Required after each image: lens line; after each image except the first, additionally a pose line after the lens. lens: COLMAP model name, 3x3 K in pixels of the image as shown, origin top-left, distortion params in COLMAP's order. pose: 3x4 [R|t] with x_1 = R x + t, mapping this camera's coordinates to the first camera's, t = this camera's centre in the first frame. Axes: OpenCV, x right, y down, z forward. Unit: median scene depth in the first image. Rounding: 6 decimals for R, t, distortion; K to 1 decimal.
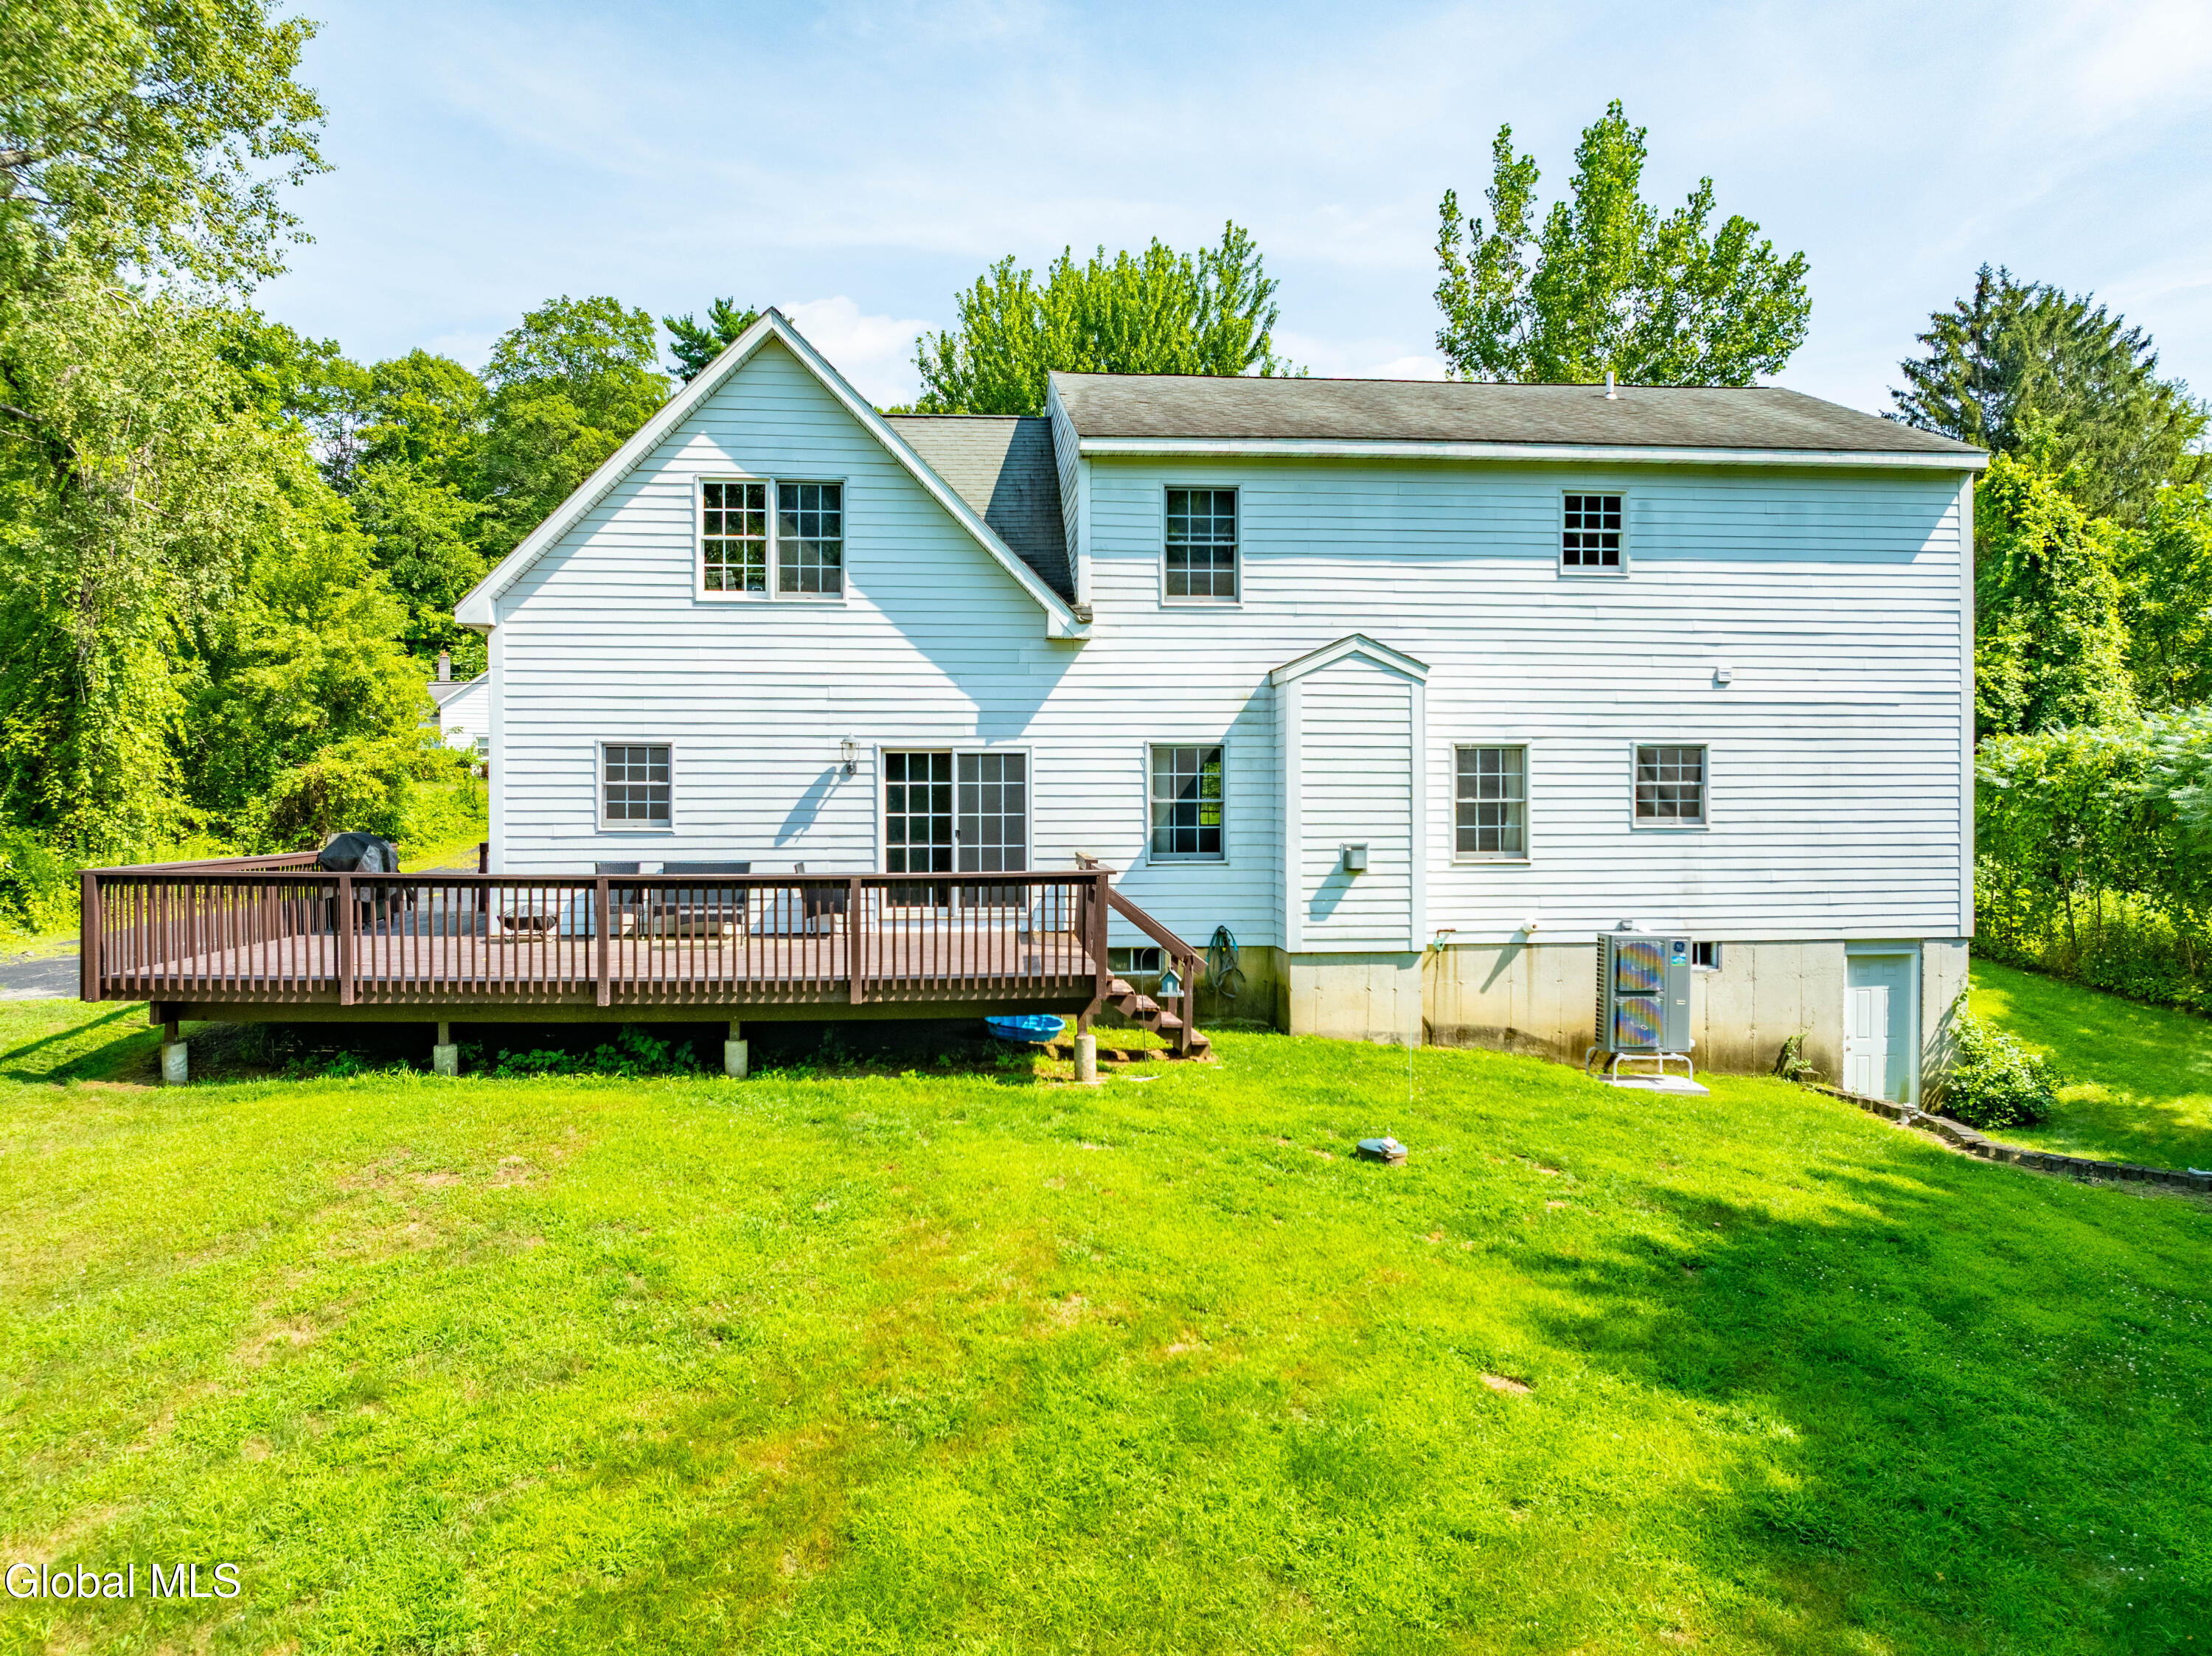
lens RADIAL K [[1555.9, 0, 1090.8], [0, 1555.9, 816.6], [0, 0, 1]] dist [-0.043960, 0.006945]
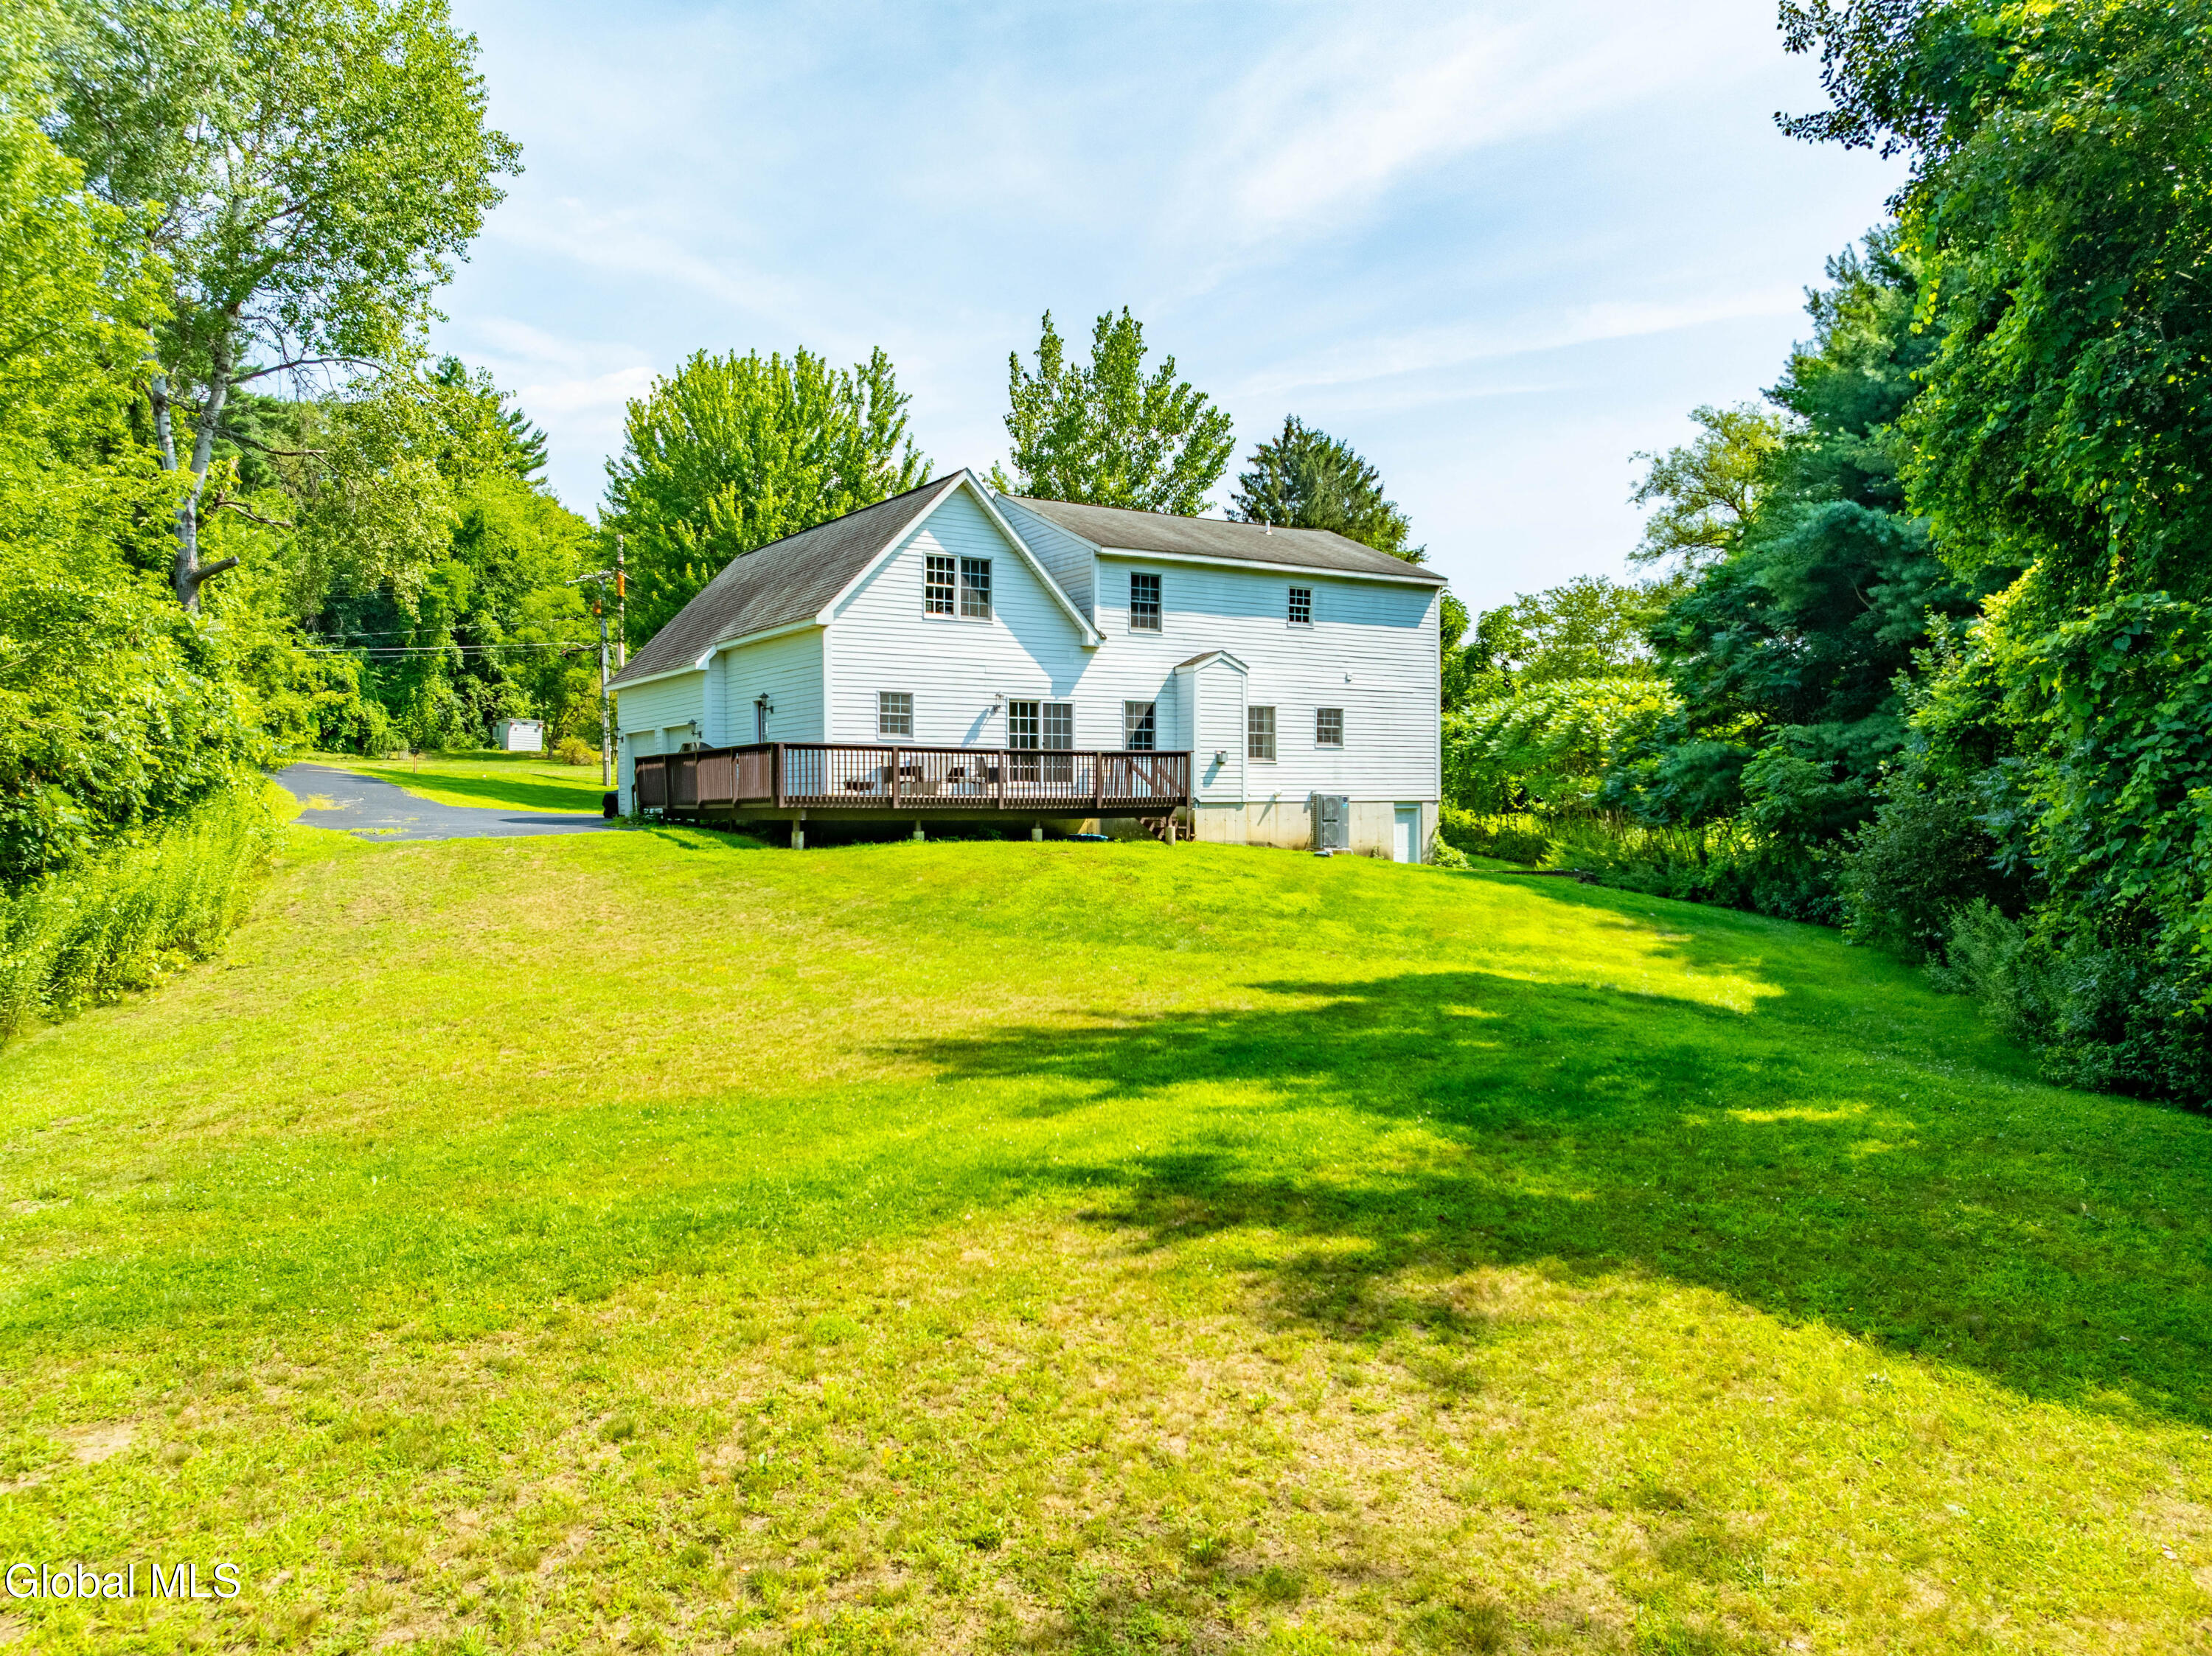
lens RADIAL K [[1555.9, 0, 1090.8], [0, 1555.9, 816.6], [0, 0, 1]] dist [-0.043960, 0.006945]
pose [[0.880834, -0.008468, 0.473350, -0.950268], [0.012707, 0.999903, -0.005759, 0.113340], [-0.473255, 0.011088, 0.880855, -0.741659]]
